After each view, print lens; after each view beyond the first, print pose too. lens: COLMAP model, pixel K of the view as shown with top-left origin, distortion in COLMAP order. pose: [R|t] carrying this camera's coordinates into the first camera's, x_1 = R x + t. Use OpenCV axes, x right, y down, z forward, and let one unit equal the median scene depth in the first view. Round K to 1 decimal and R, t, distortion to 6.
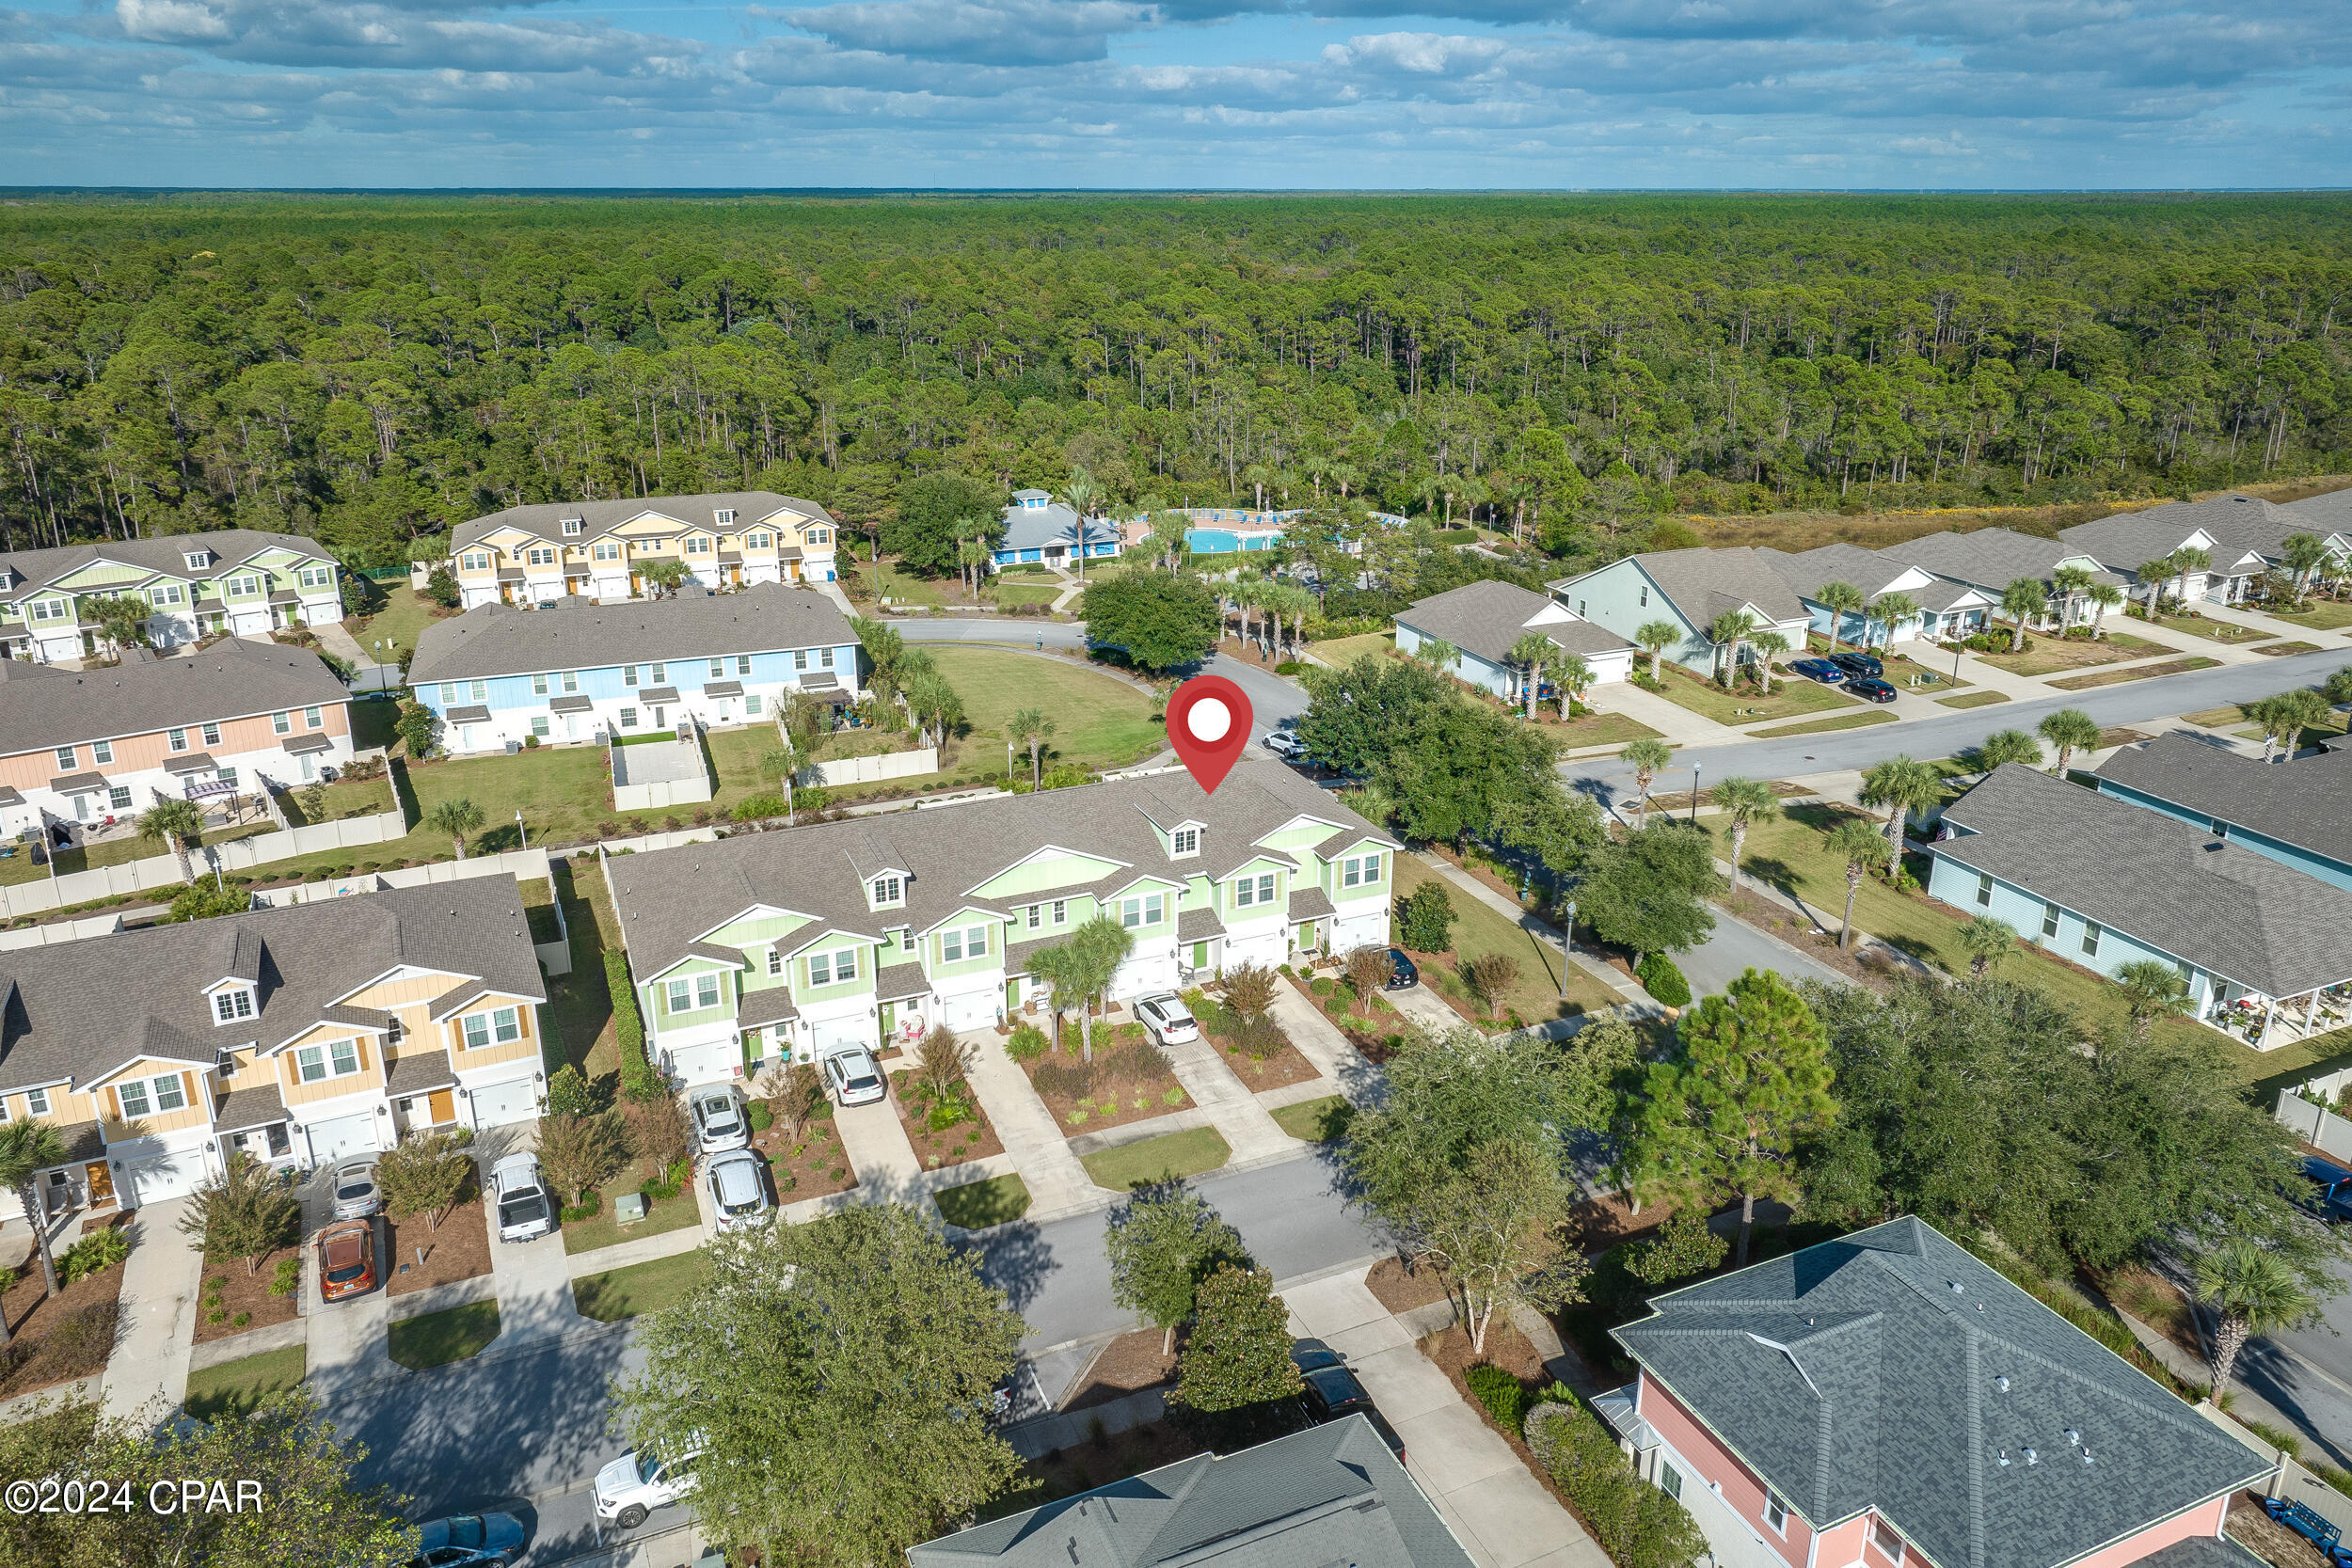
lens RADIAL K [[1598.2, 0, 1169.3], [0, 1598.2, 777.8], [0, 0, 1]] dist [-0.022938, 0.025878]
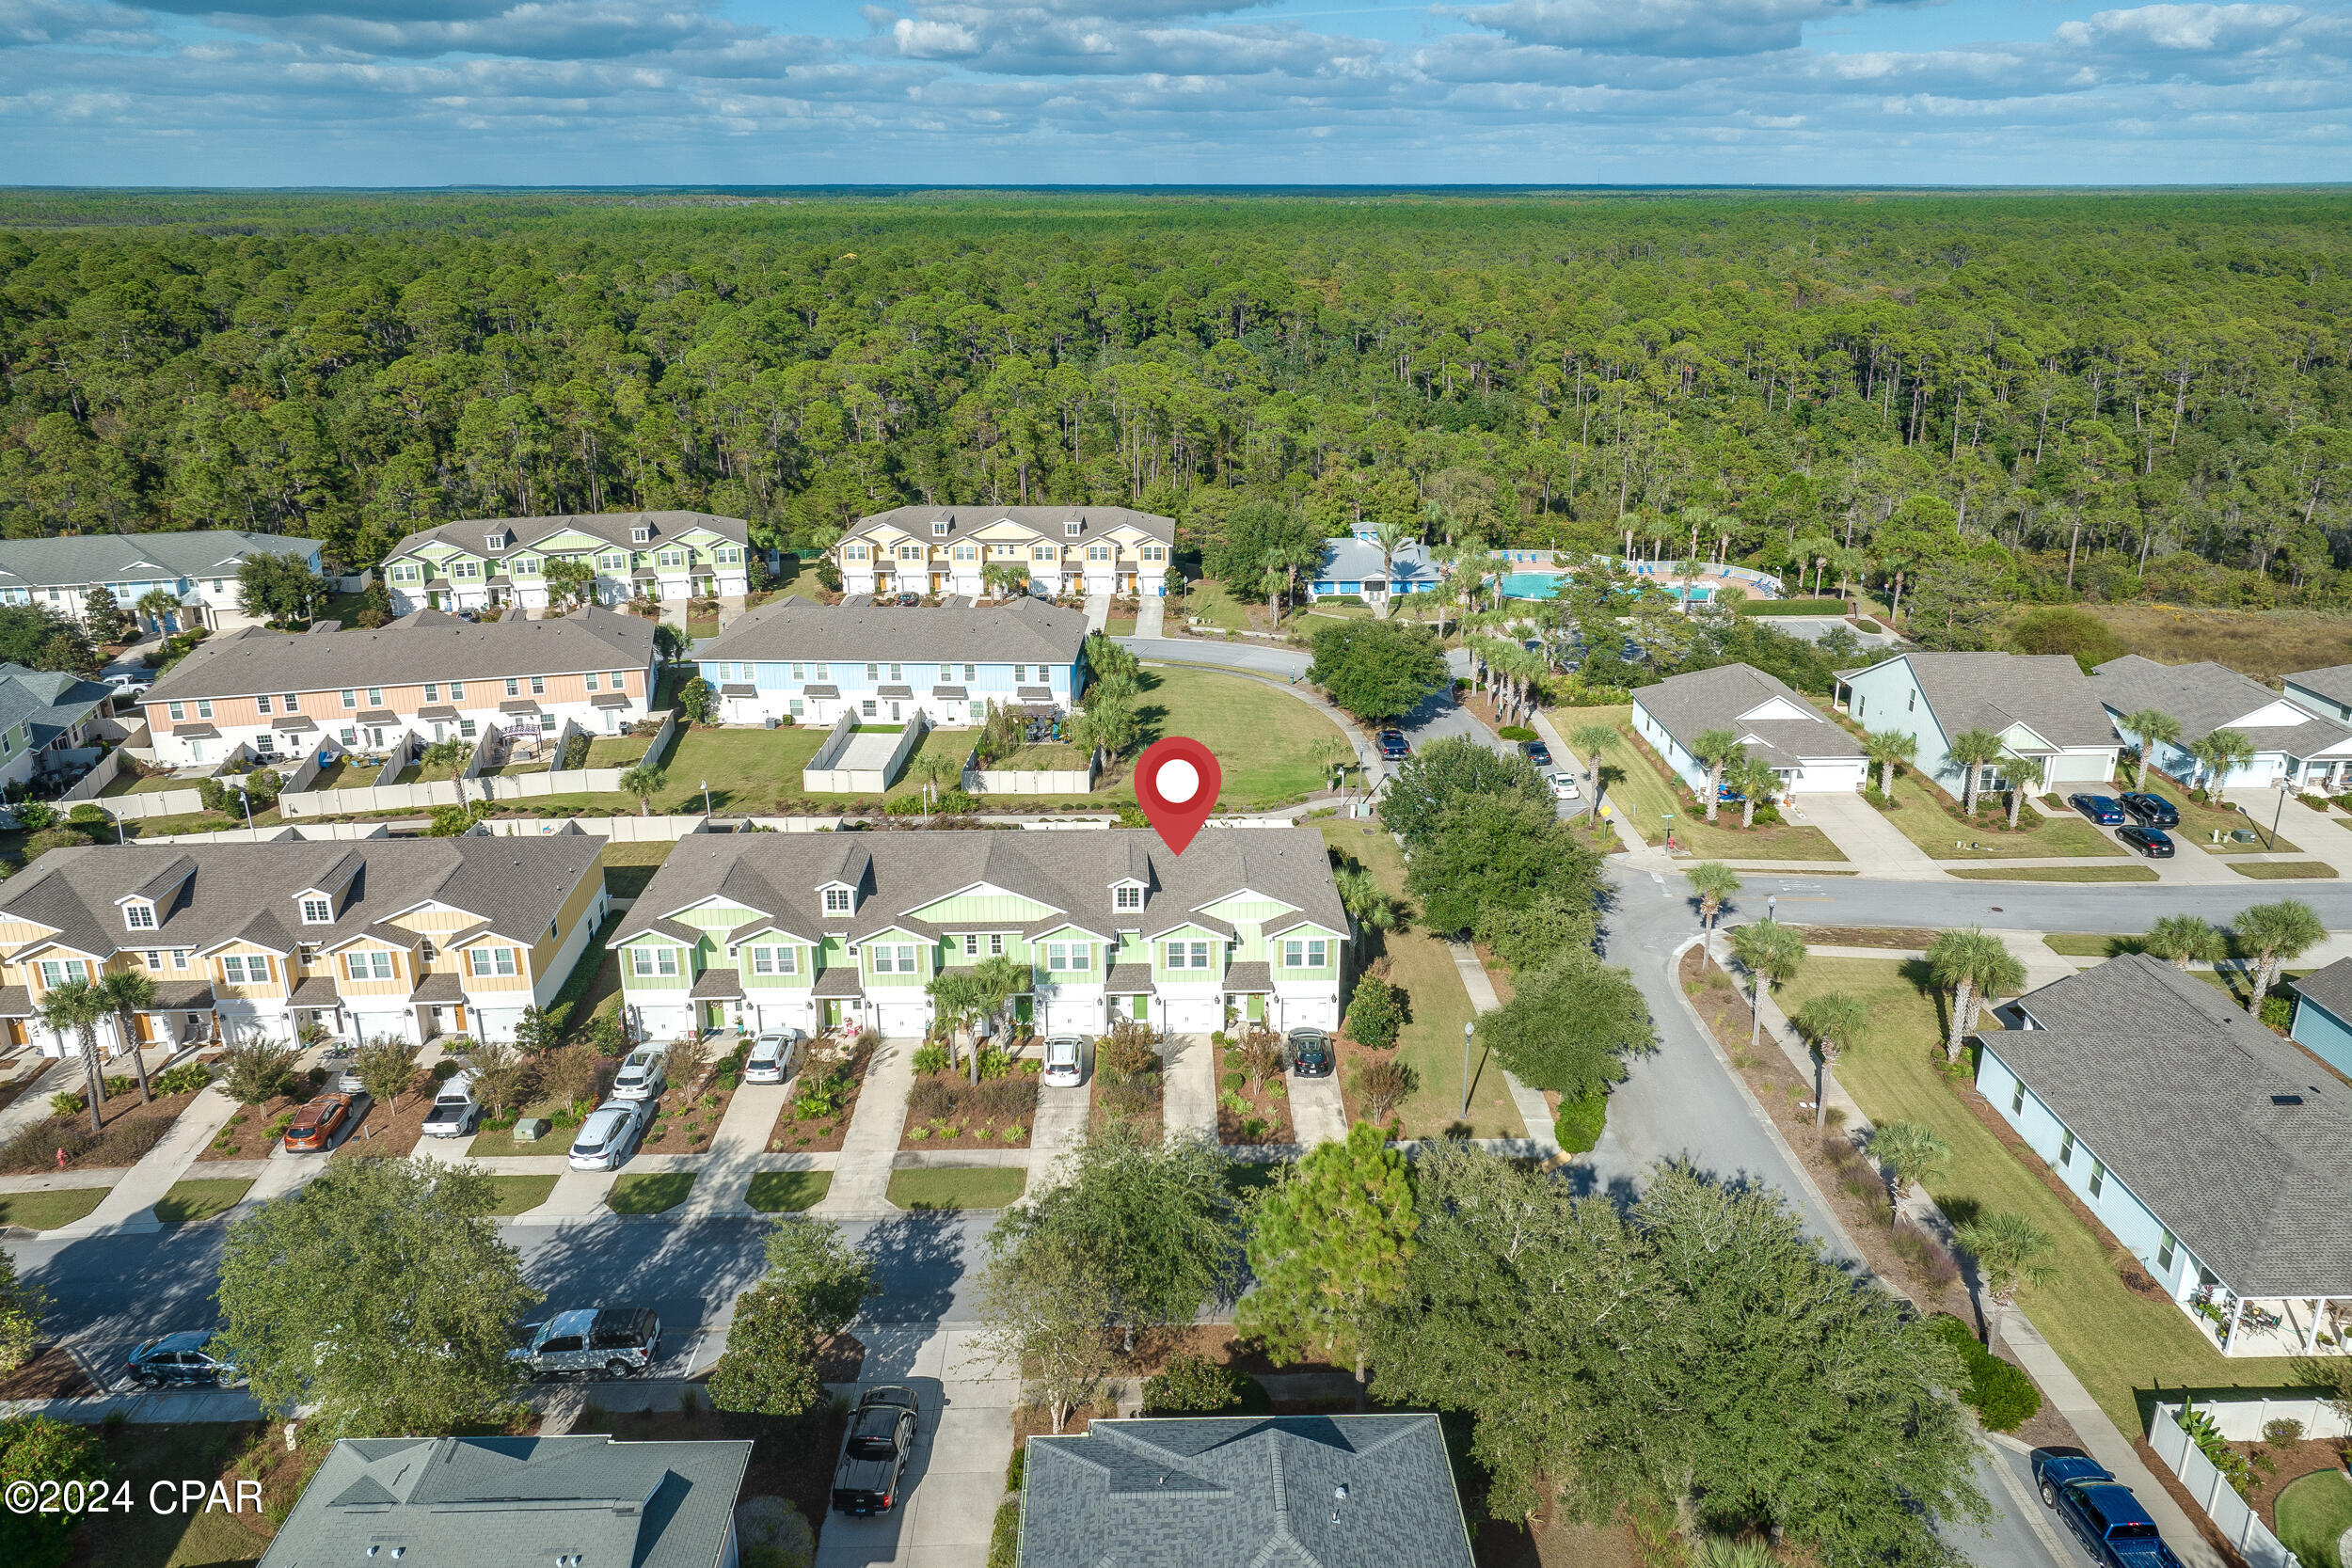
lens RADIAL K [[1598.2, 0, 1169.3], [0, 1598.2, 777.8], [0, 0, 1]] dist [-0.022938, 0.025878]
pose [[0.926641, 0.128560, -0.353283, 0.260966], [-0.127725, 0.991474, 0.025785, -0.045127], [0.353586, 0.021230, 0.935161, 0.019616]]
